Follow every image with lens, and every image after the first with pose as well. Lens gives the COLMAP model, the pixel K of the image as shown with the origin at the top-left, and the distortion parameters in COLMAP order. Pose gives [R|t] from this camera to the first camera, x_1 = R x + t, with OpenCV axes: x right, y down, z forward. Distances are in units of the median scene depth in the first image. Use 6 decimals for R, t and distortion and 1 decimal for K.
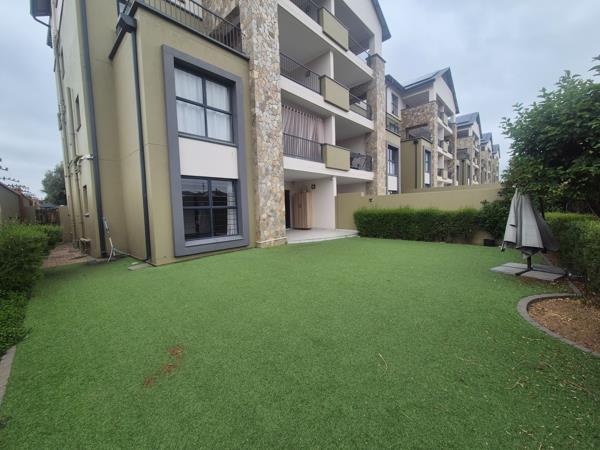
lens RADIAL K [[246.1, 0, 300.1], [0, 246.1, 224.0], [0, 0, 1]] dist [-0.001033, -0.000046]
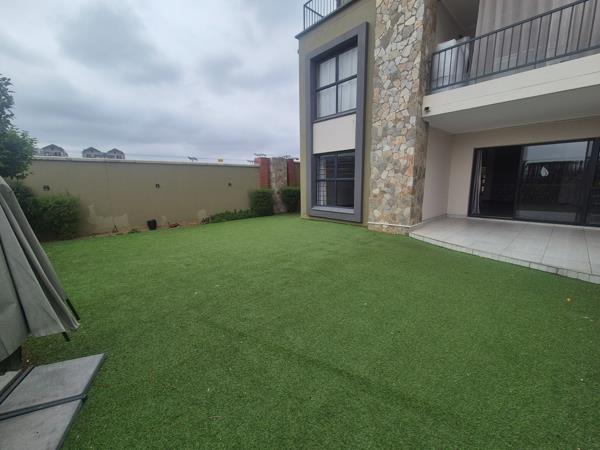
lens RADIAL K [[246.1, 0, 300.1], [0, 246.1, 224.0], [0, 0, 1]] dist [-0.001033, -0.000046]
pose [[-0.083479, 0.200189, -0.976194, 0.664614], [-0.052665, 0.977358, 0.204932, -0.078369], [0.995117, 0.068519, -0.071046, 0.809180]]
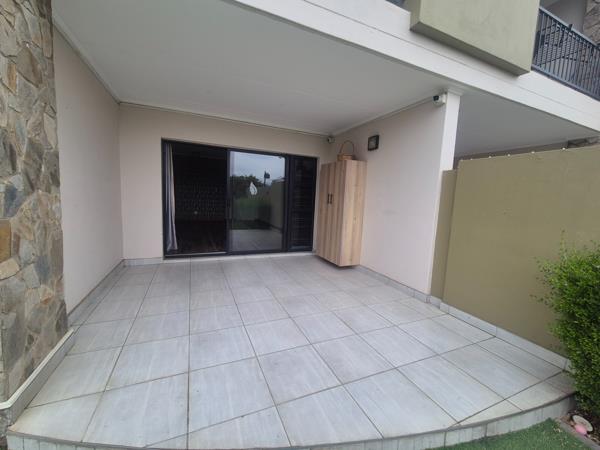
lens RADIAL K [[246.1, 0, 300.1], [0, 246.1, 224.0], [0, 0, 1]] dist [-0.001033, -0.000046]
pose [[0.911234, 0.116701, -0.395011, 0.161062], [-0.102830, 0.993111, 0.056190, -0.082574], [0.398848, -0.010583, 0.916956, 1.007978]]
